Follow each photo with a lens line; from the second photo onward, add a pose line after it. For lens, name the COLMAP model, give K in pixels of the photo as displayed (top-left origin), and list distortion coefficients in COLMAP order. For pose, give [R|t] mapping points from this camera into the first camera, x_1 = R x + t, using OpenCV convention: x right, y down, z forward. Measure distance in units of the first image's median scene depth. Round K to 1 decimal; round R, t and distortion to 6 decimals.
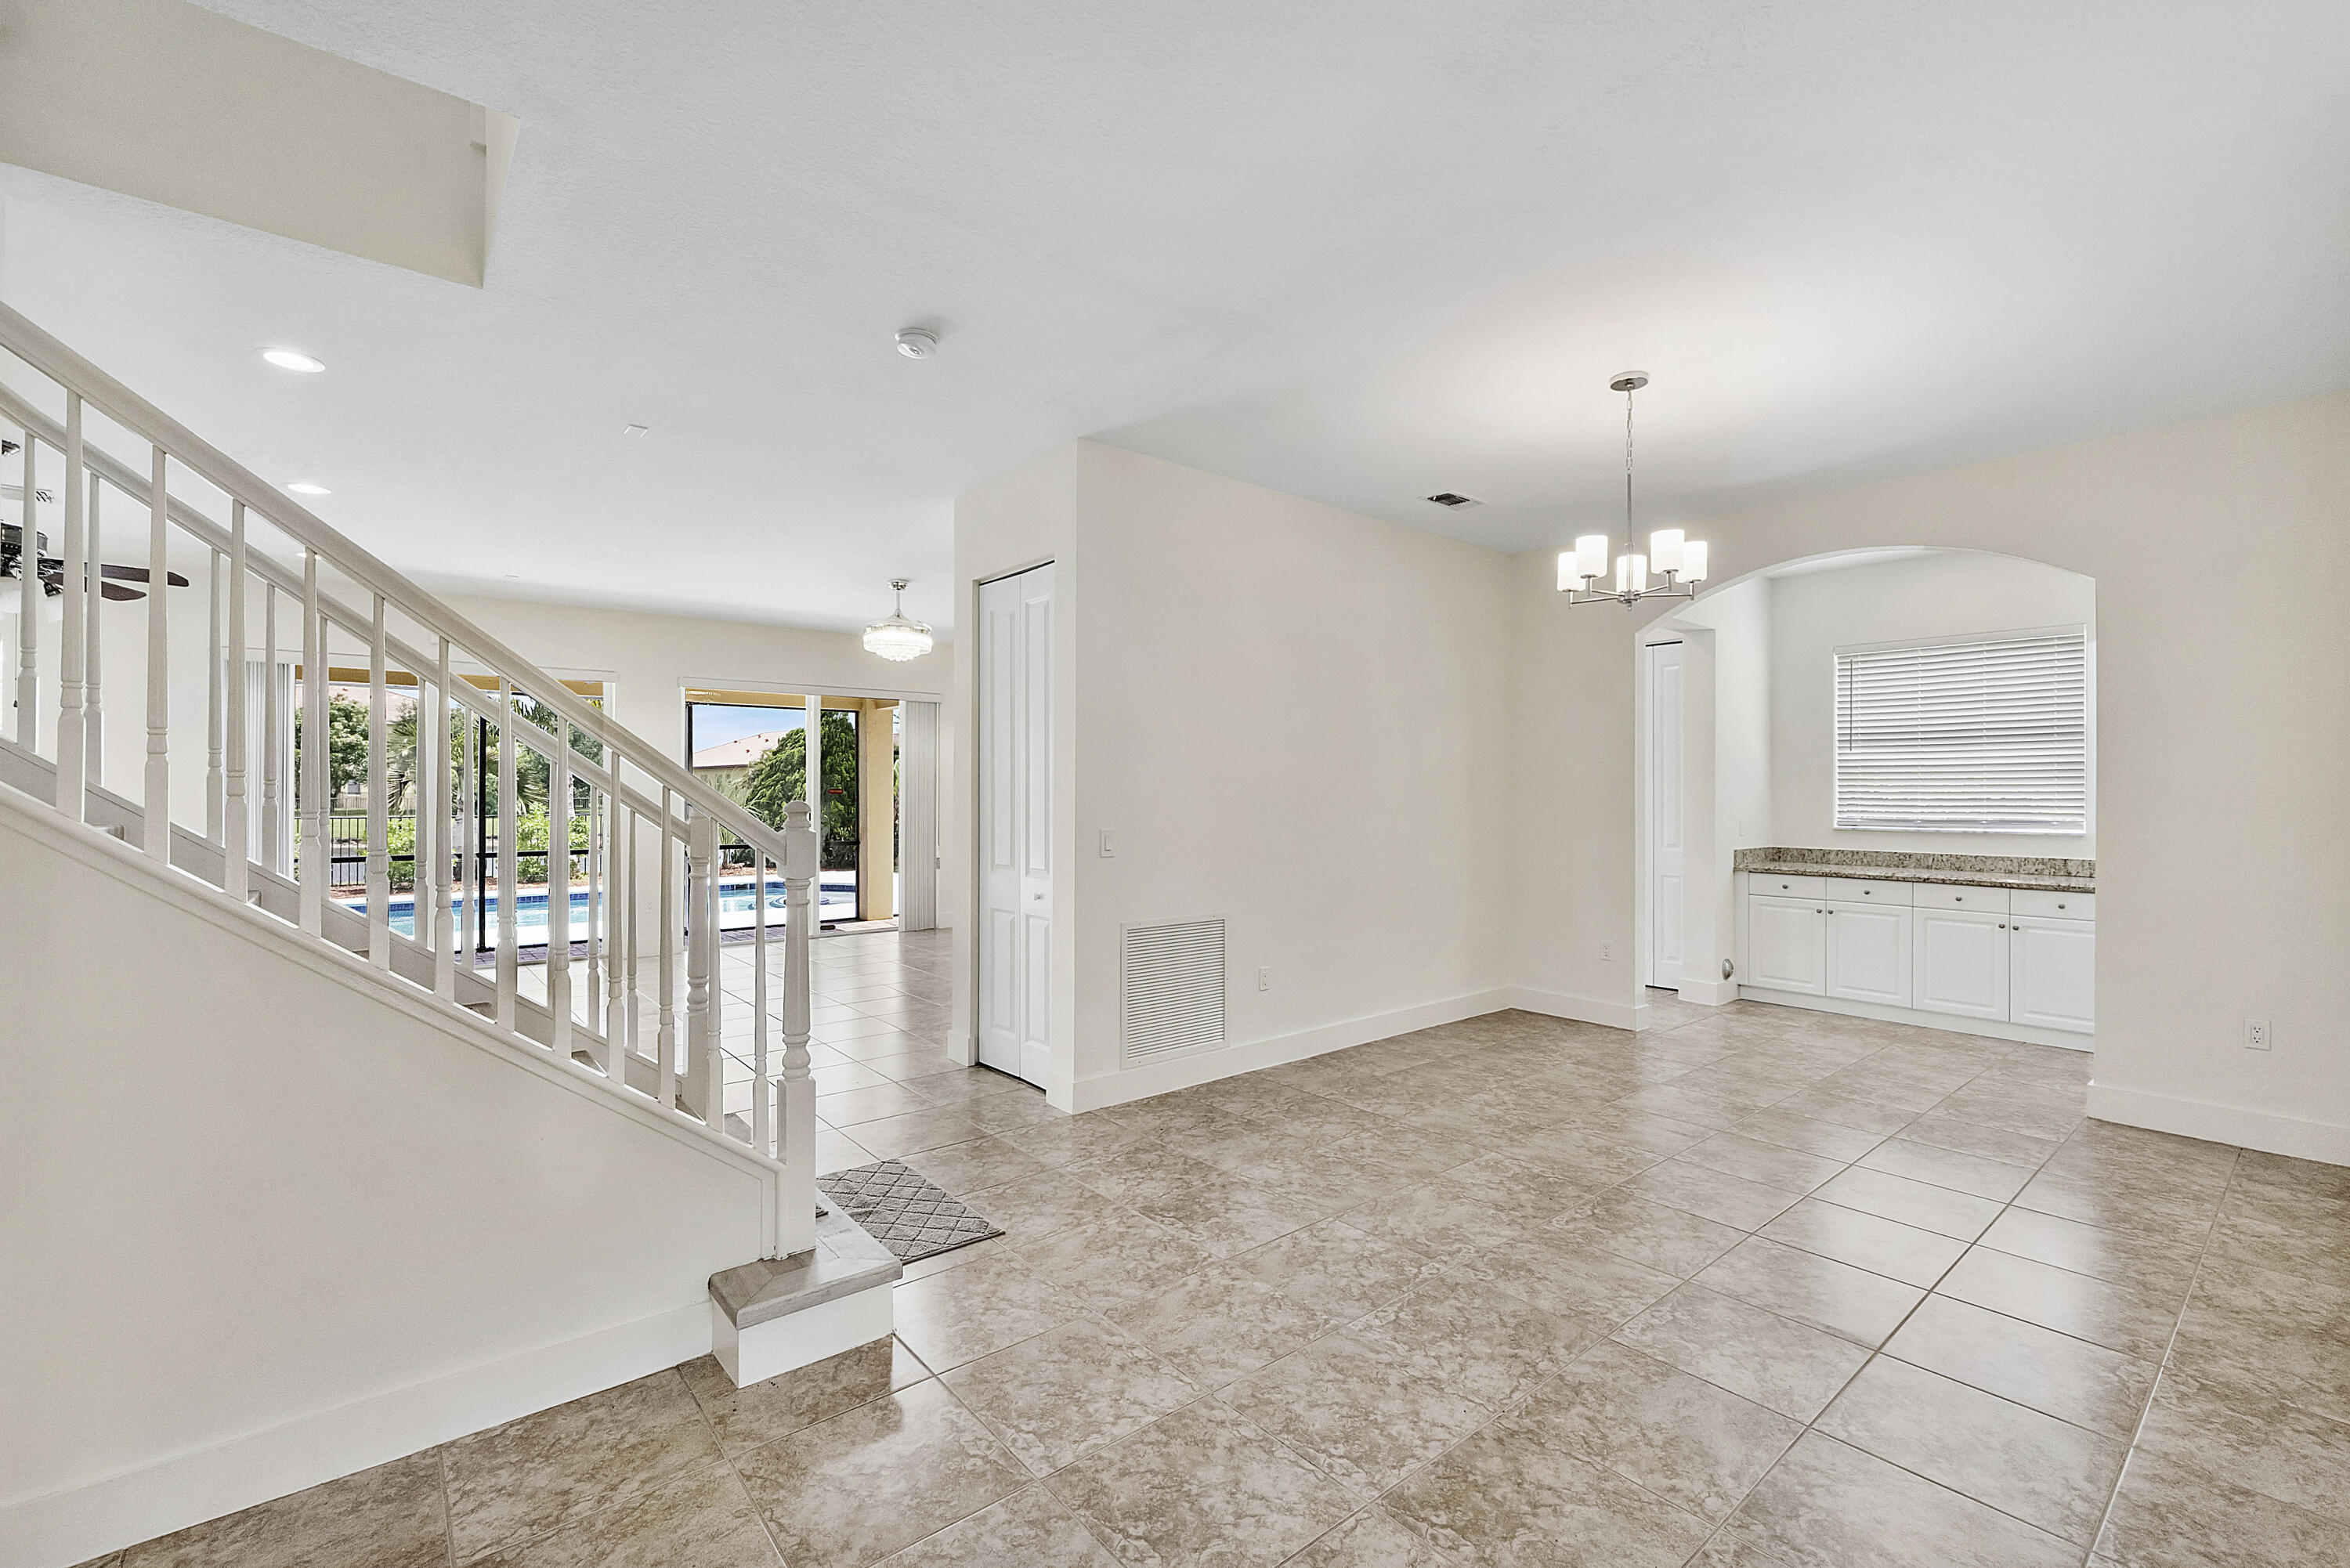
lens RADIAL K [[995.3, 0, 1175.0], [0, 995.3, 784.0], [0, 0, 1]] dist [-0.002915, -0.000122]
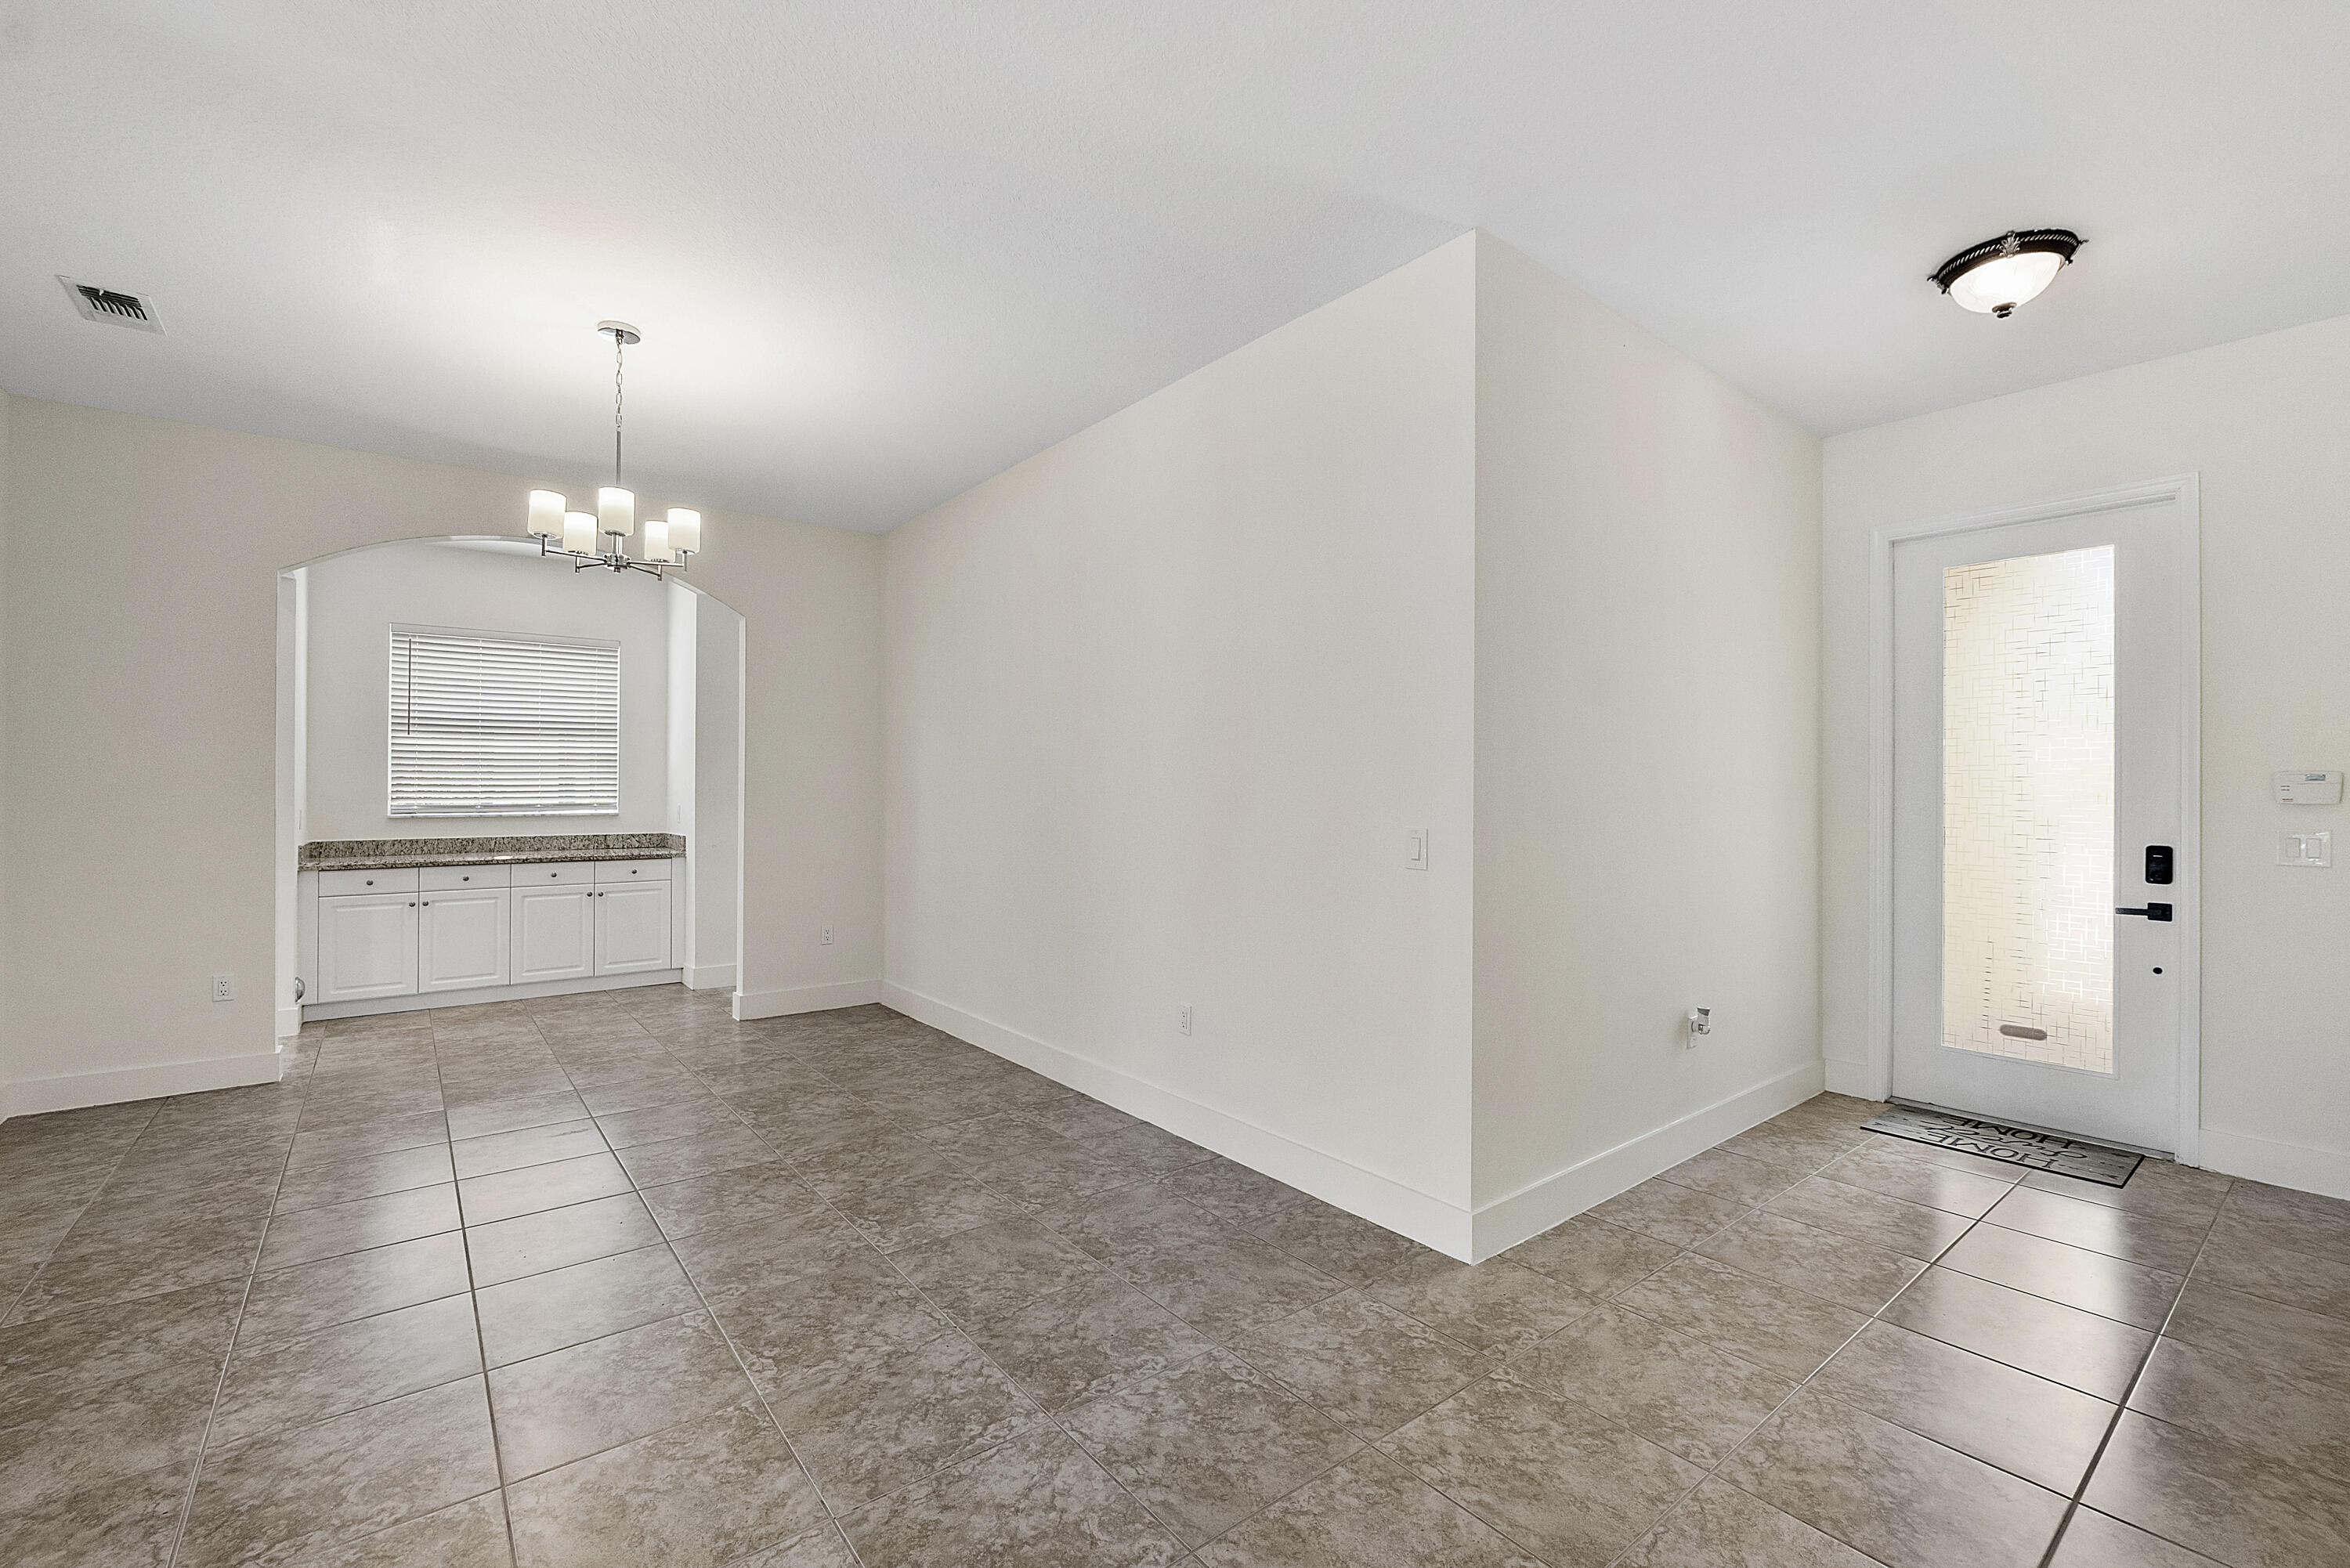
lens RADIAL K [[983.5, 0, 1184.9], [0, 983.5, 786.2], [0, 0, 1]] dist [-0.006454, -0.000124]
pose [[0.032404, -0.000347, 0.999475, -0.386599], [-0.006936, 0.999976, 0.000572, 0.016473], [-0.999451, -0.006951, 0.032401, 0.371795]]
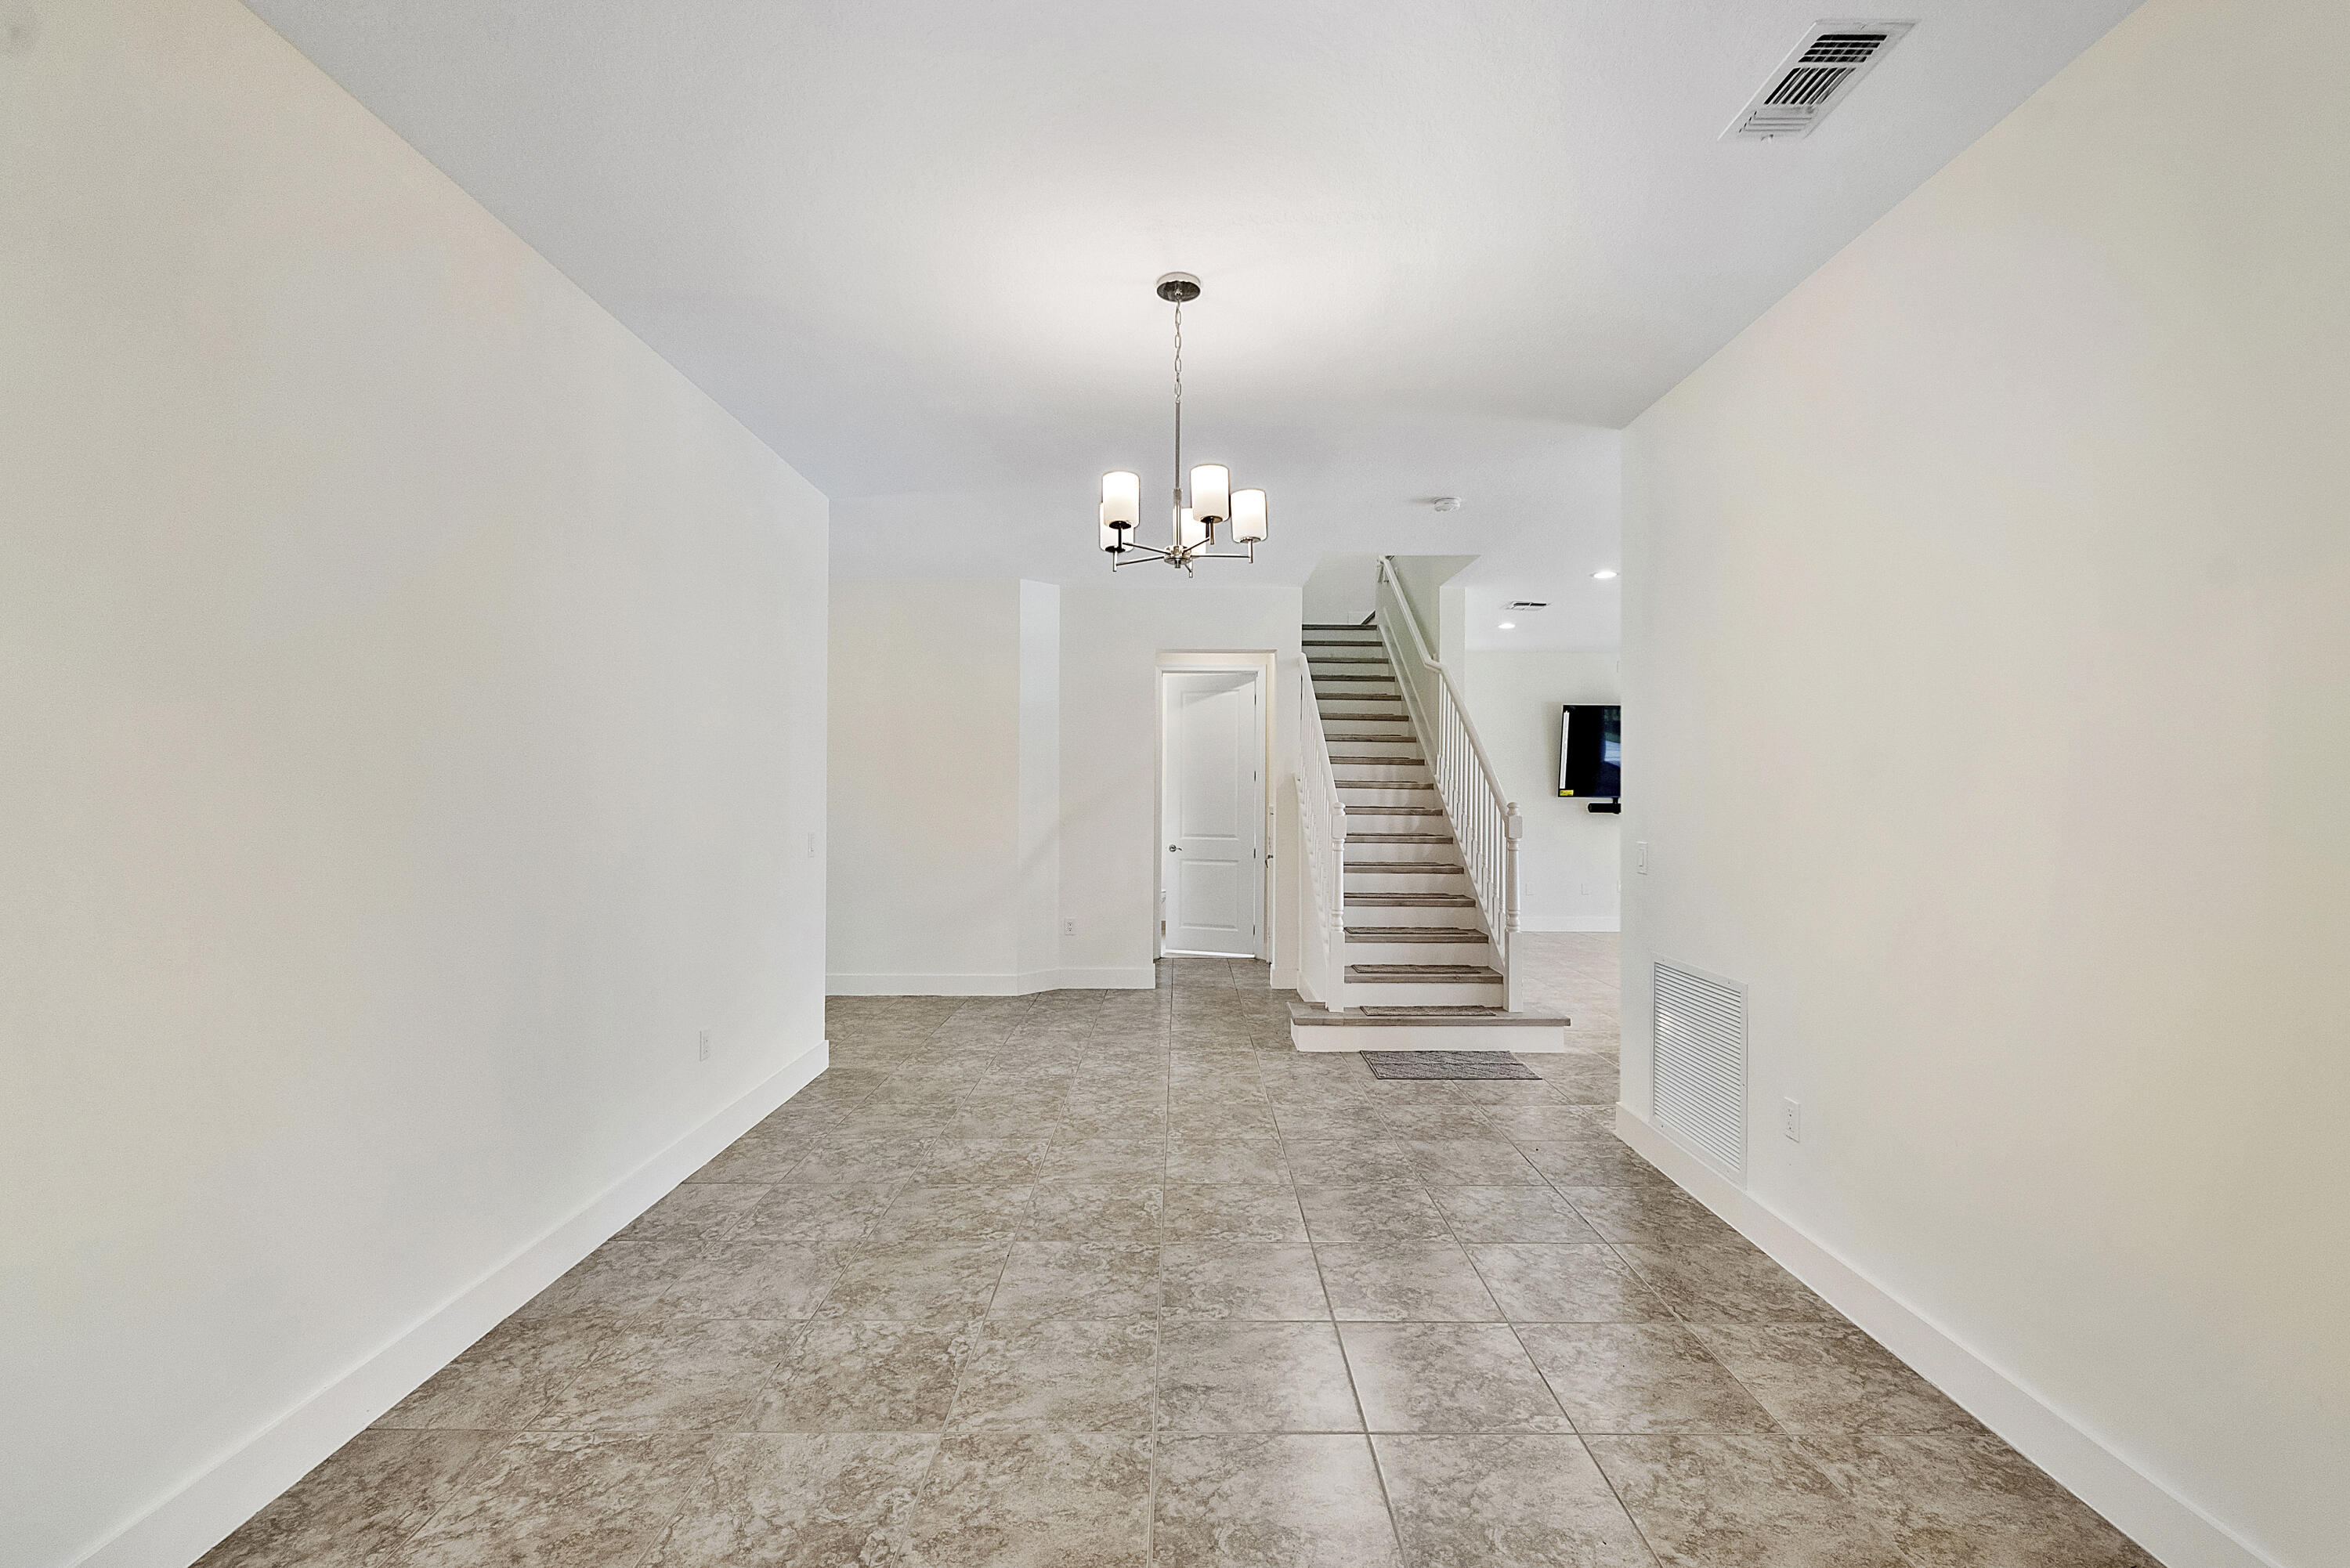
lens RADIAL K [[1063.4, 0, 1202.5], [0, 1063.4, 786.8], [0, 0, 1]] dist [-0.002876, -0.000386]
pose [[-0.630817, -0.011929, -0.775840, 0.945656], [-0.003877, 0.999918, -0.012222, 0.009500], [0.775922, -0.004702, -0.630811, 1.332523]]
